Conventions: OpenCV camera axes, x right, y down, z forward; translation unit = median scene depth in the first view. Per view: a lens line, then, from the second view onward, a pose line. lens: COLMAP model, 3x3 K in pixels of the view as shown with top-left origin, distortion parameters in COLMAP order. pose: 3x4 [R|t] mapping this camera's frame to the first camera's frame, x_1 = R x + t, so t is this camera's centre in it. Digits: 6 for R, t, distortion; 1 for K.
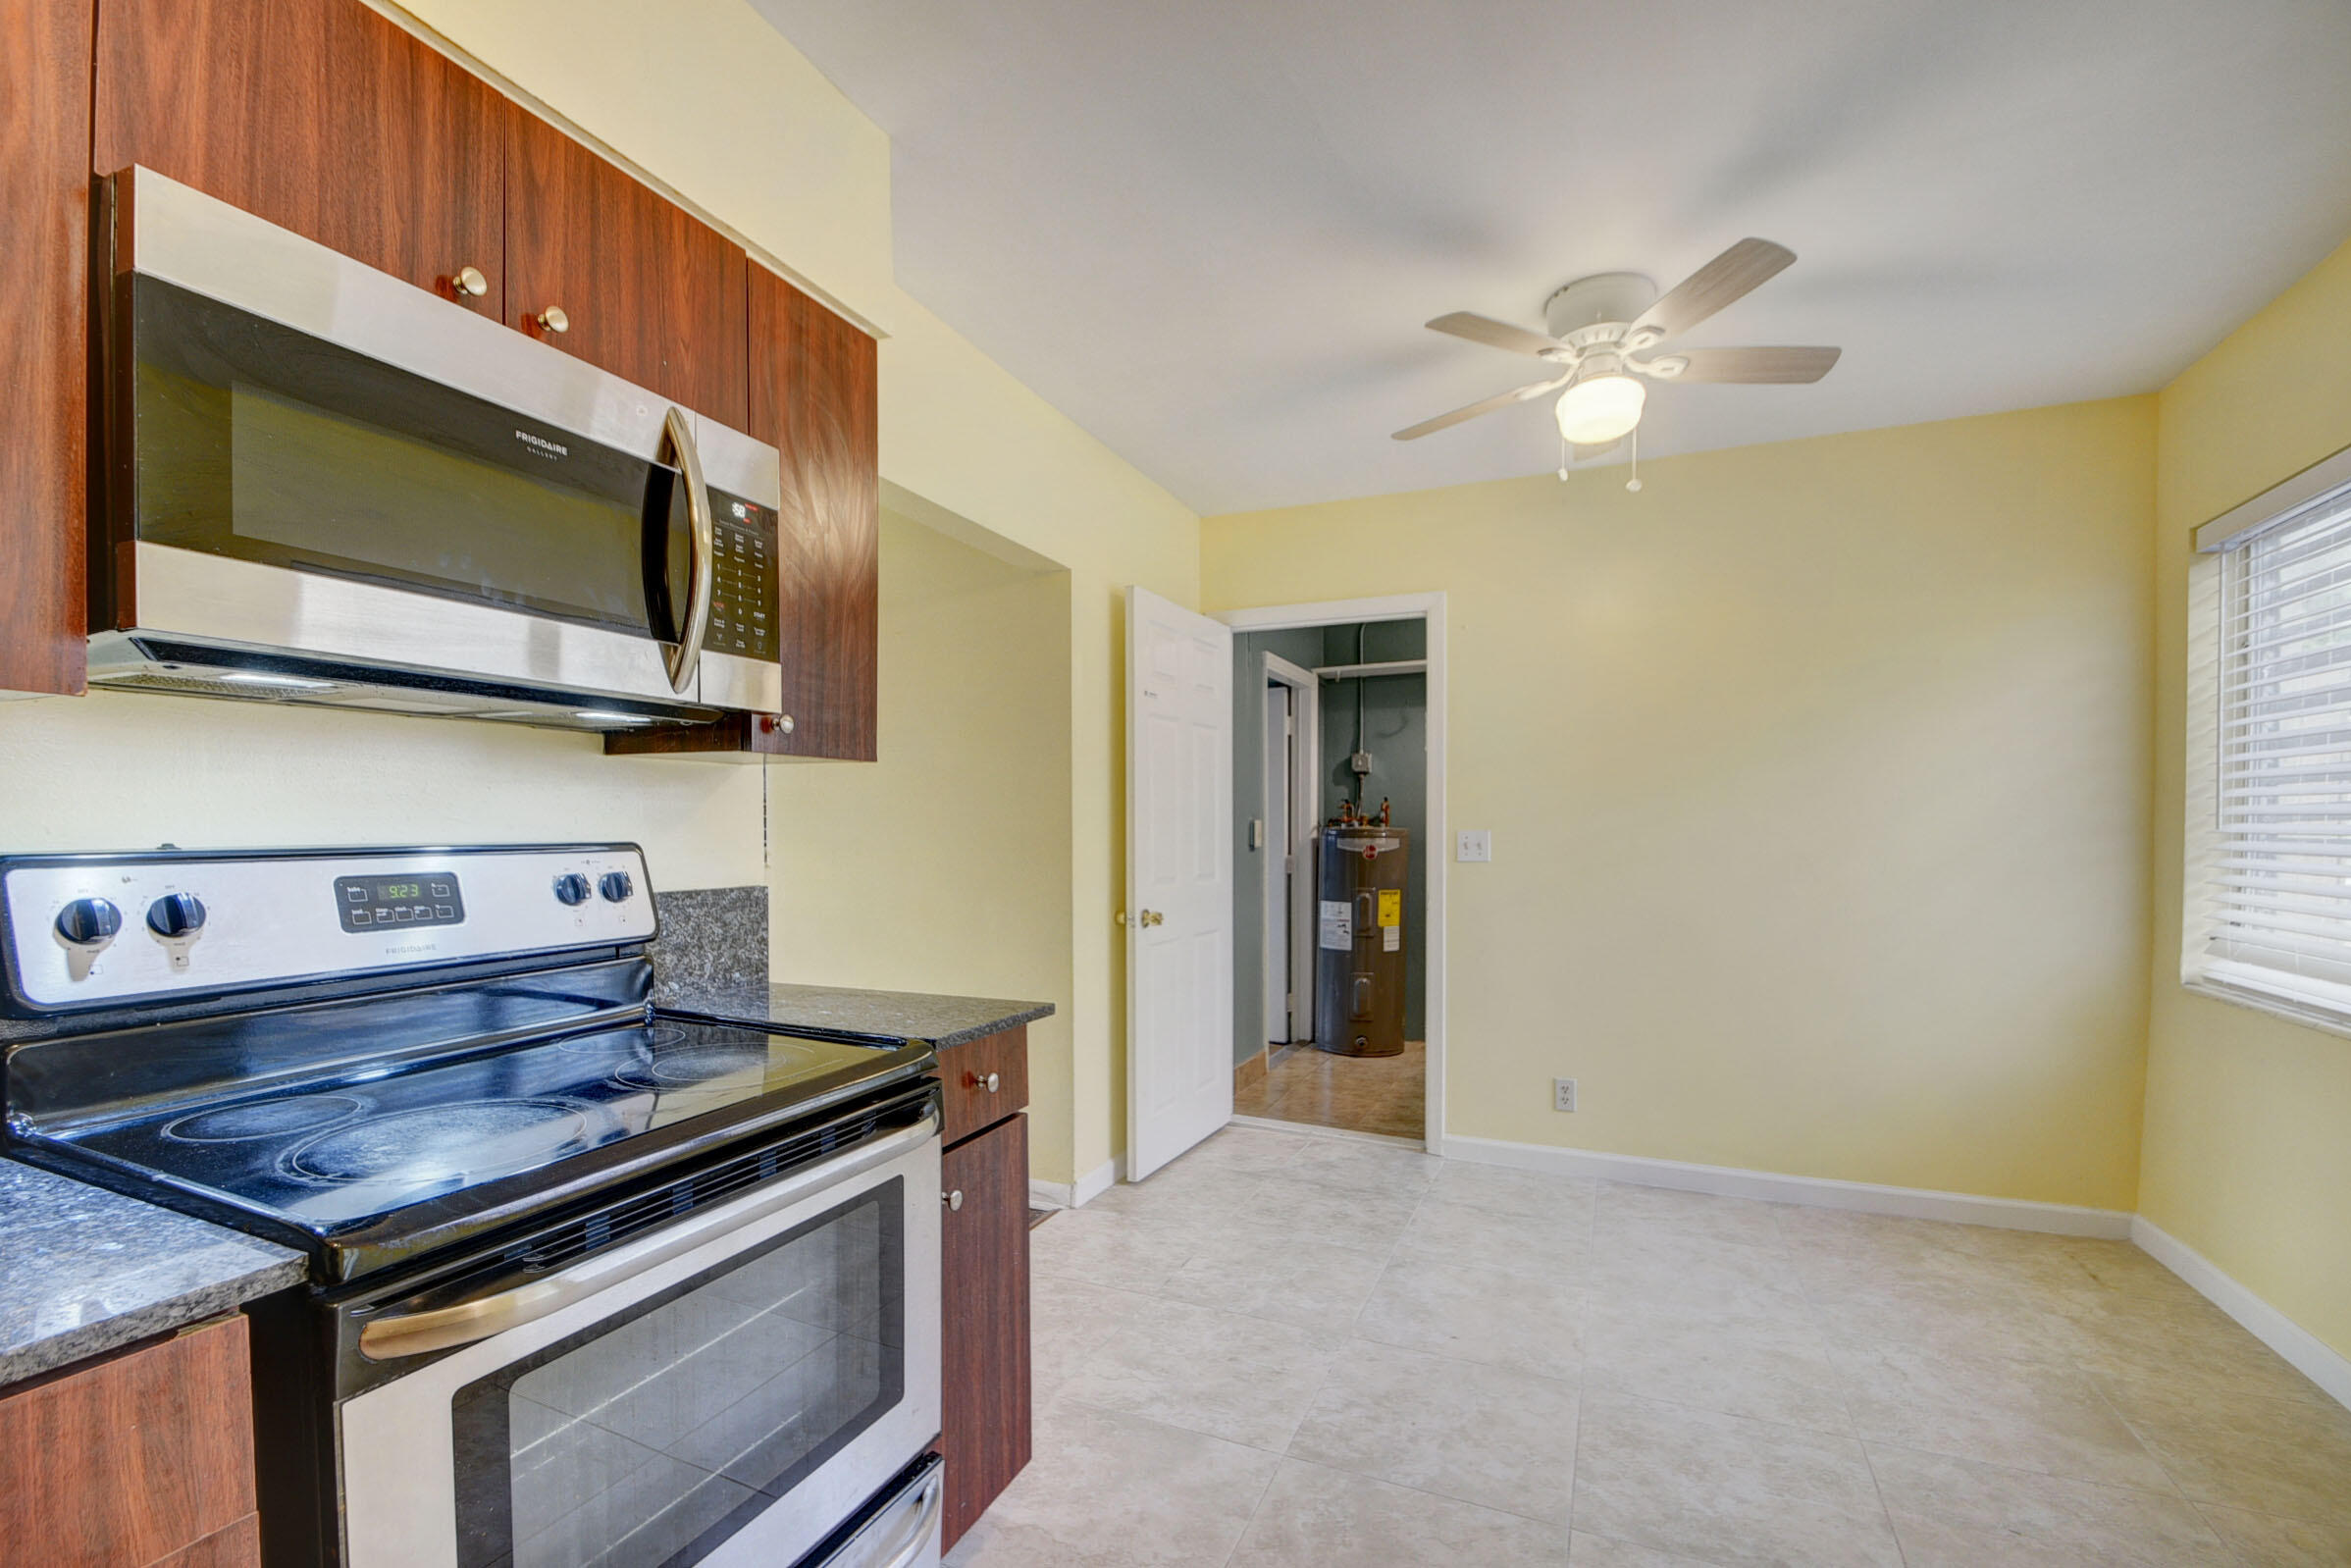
lens RADIAL K [[1035.7, 0, 1162.1], [0, 1035.7, 850.6], [0, 0, 1]] dist [0.017222, -0.017155]
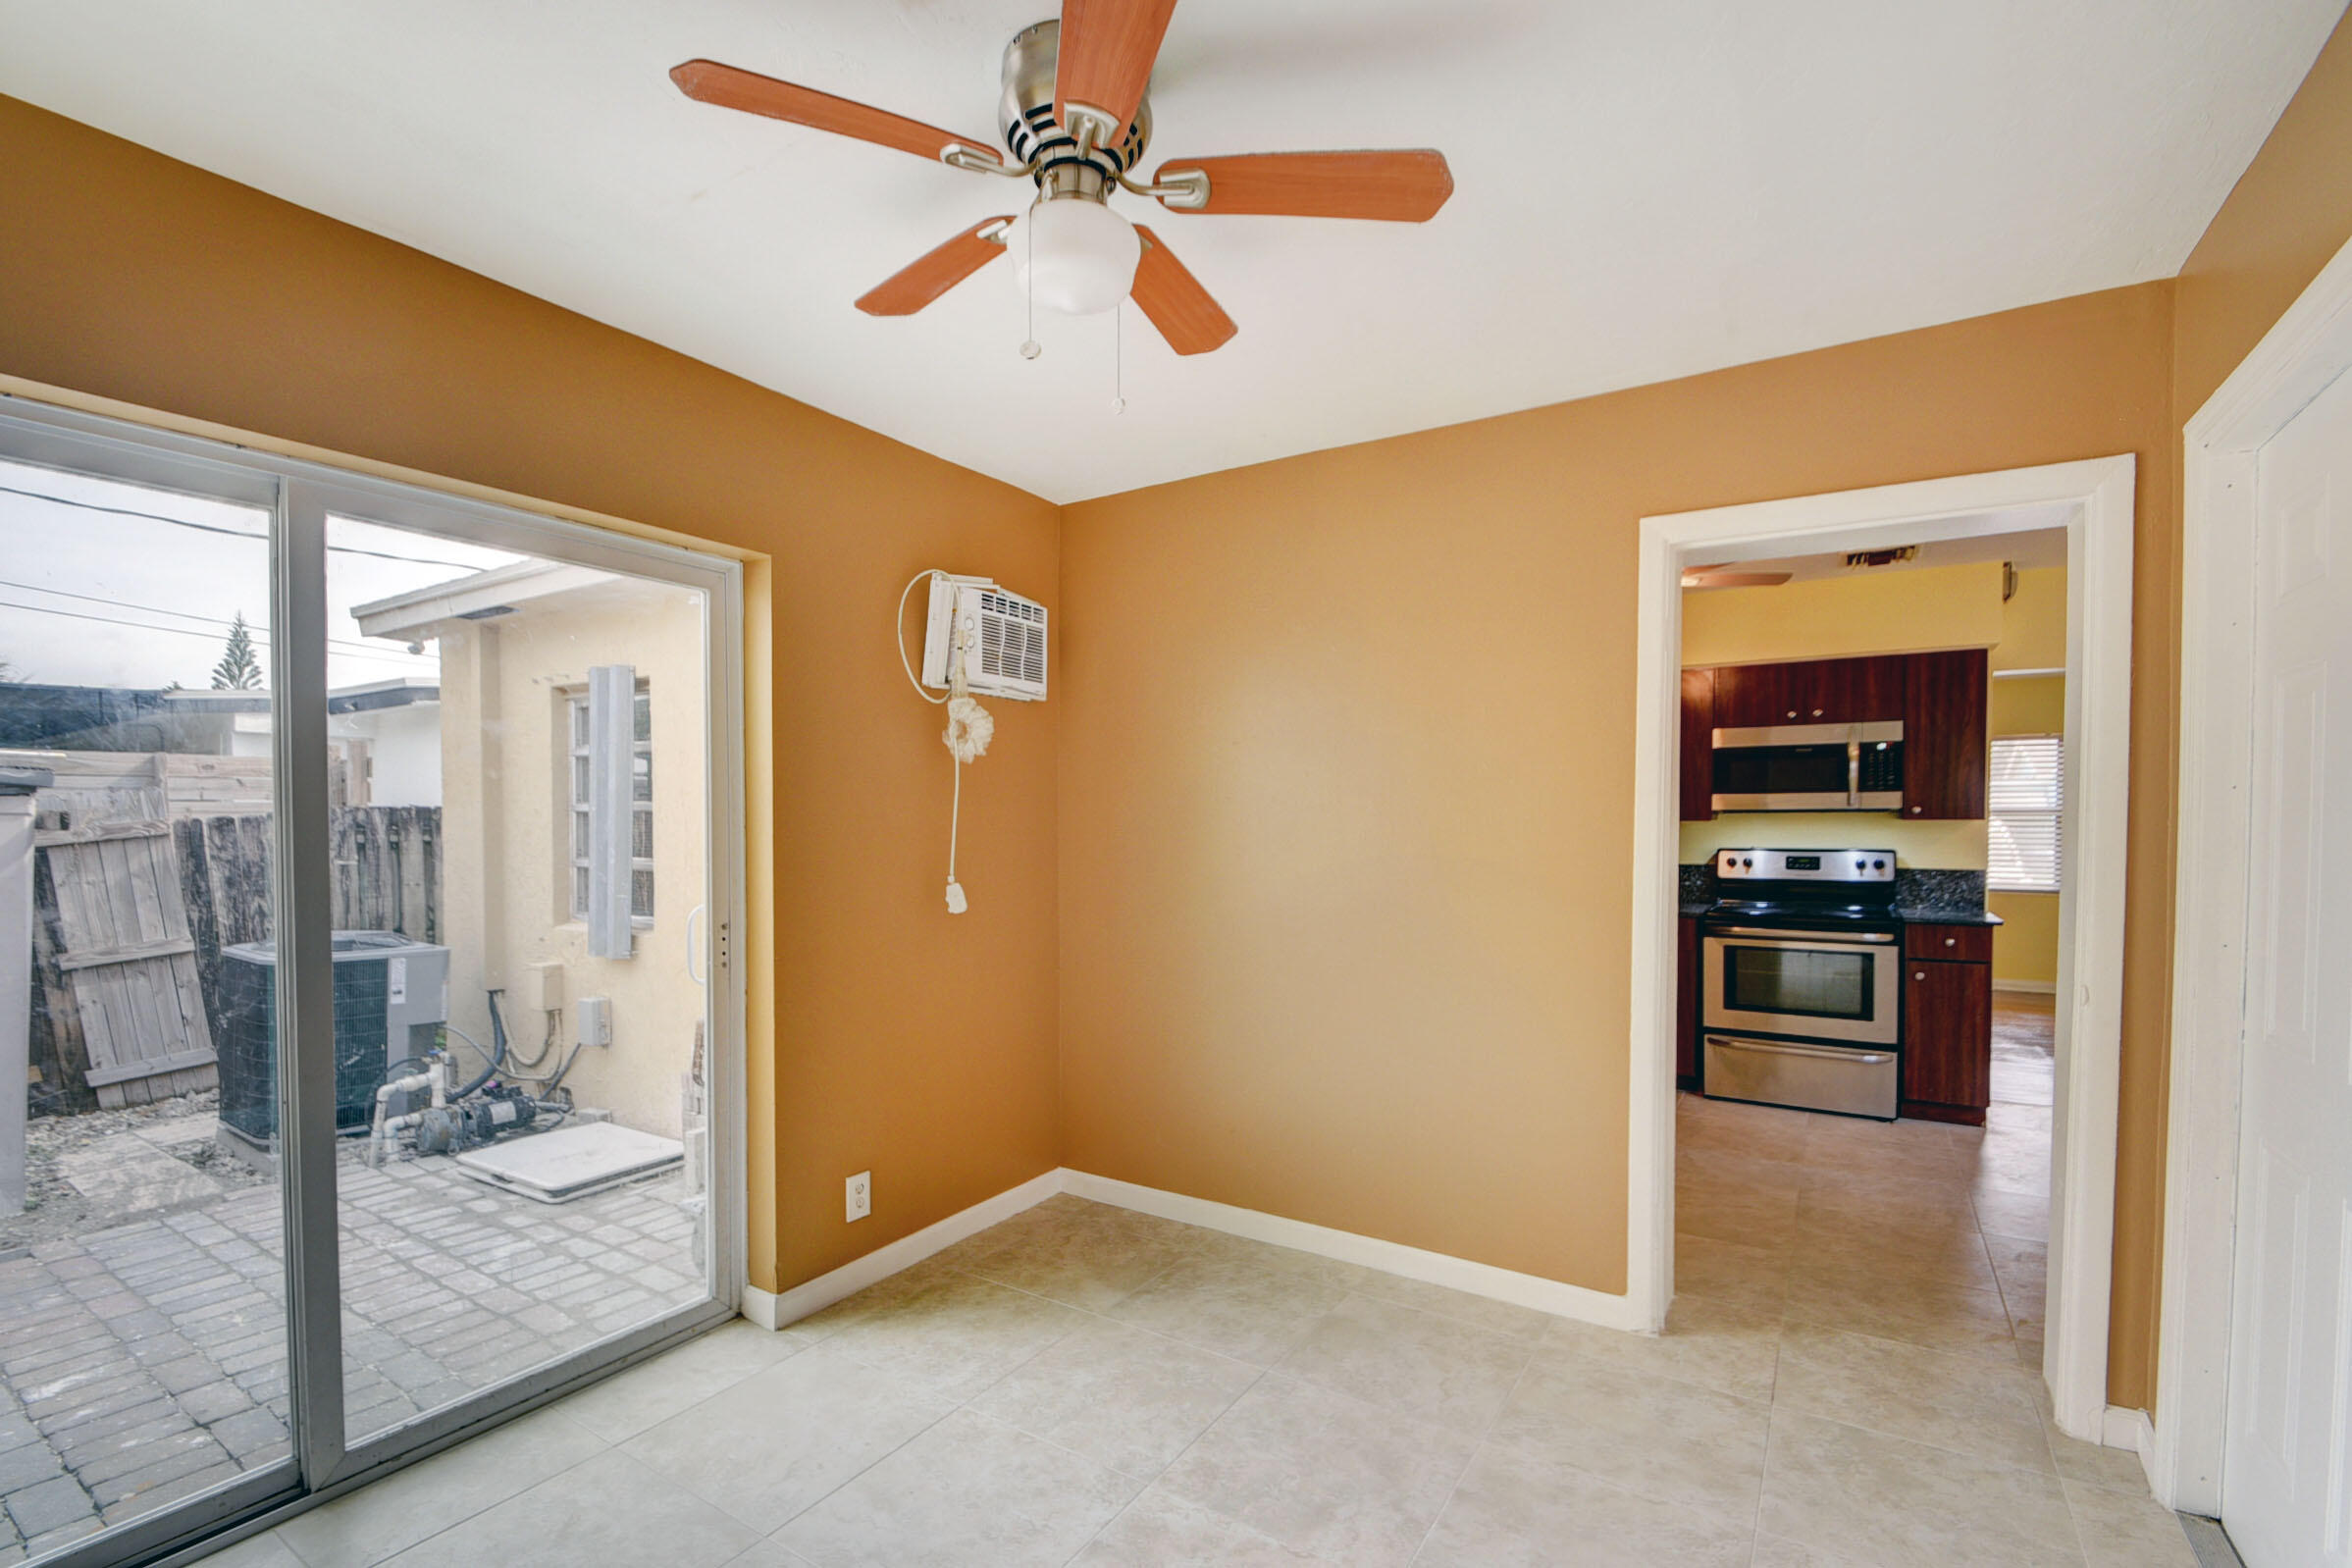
lens RADIAL K [[1051.1, 0, 1156.6], [0, 1051.1, 844.3], [0, 0, 1]] dist [0.020430, -0.017781]
pose [[-0.154300, 0.025129, -0.987704, 2.823472], [-0.023244, 0.999308, 0.029056, -0.063298], [0.987751, 0.027441, -0.153609, -0.614926]]
